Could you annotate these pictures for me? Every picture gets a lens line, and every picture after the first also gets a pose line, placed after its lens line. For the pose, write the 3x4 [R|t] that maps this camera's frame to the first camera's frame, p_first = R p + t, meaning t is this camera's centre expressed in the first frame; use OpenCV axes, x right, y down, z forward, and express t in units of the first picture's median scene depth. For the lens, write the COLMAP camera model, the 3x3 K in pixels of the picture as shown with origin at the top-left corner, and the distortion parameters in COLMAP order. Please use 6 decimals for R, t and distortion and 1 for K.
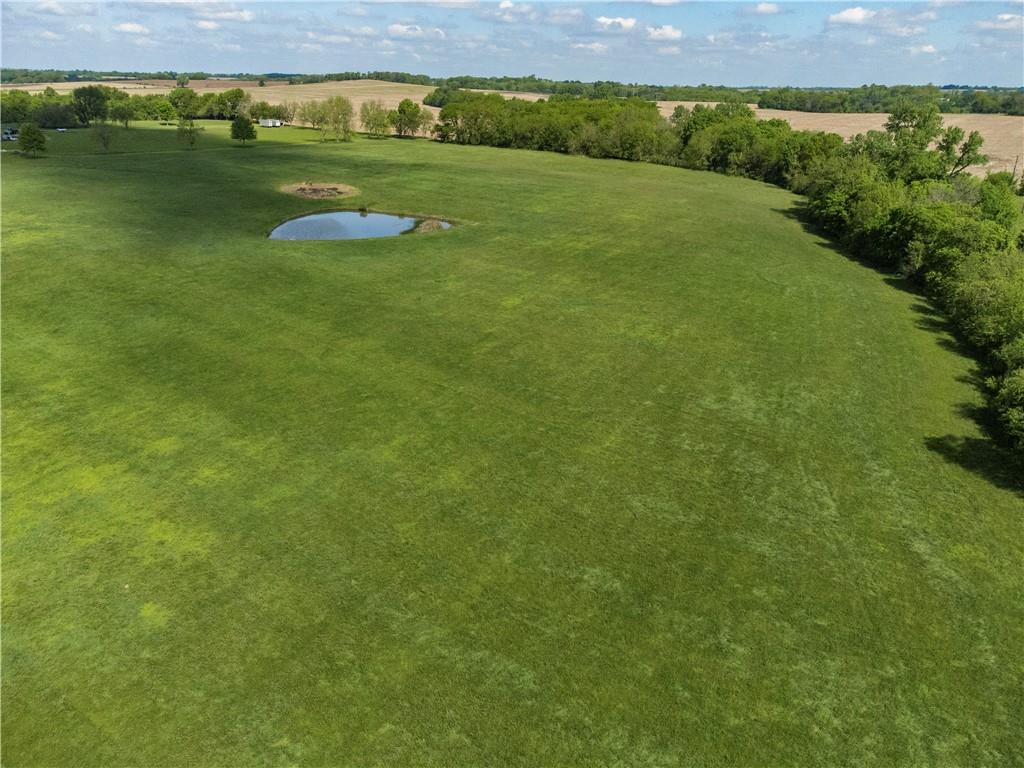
lens RADIAL K [[762.8, 0, 511.1], [0, 762.8, 383.8], [0, 0, 1]] dist [0.023953, -0.001340]
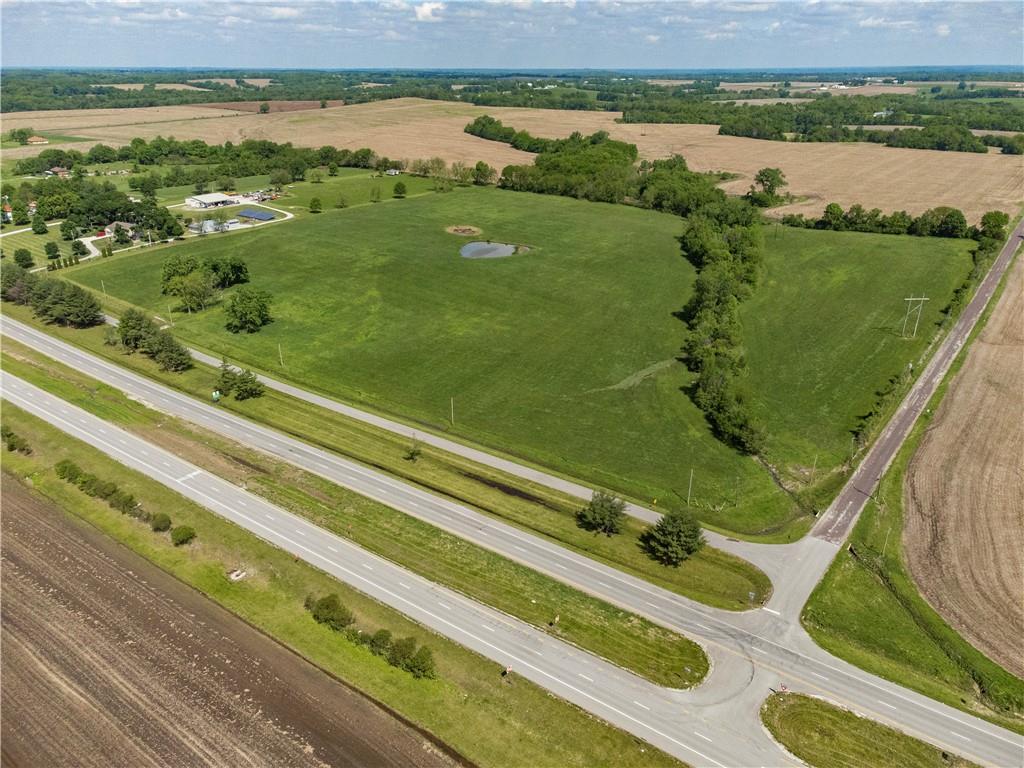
lens RADIAL K [[762.8, 0, 510.9], [0, 762.8, 383.7], [0, 0, 1]] dist [0.023953, -0.001340]
pose [[0.999907, -0.009099, -0.010141, -0.073373], [0.009321, 0.999714, 0.022044, 0.101616], [0.009937, -0.022136, 0.999706, -0.876417]]
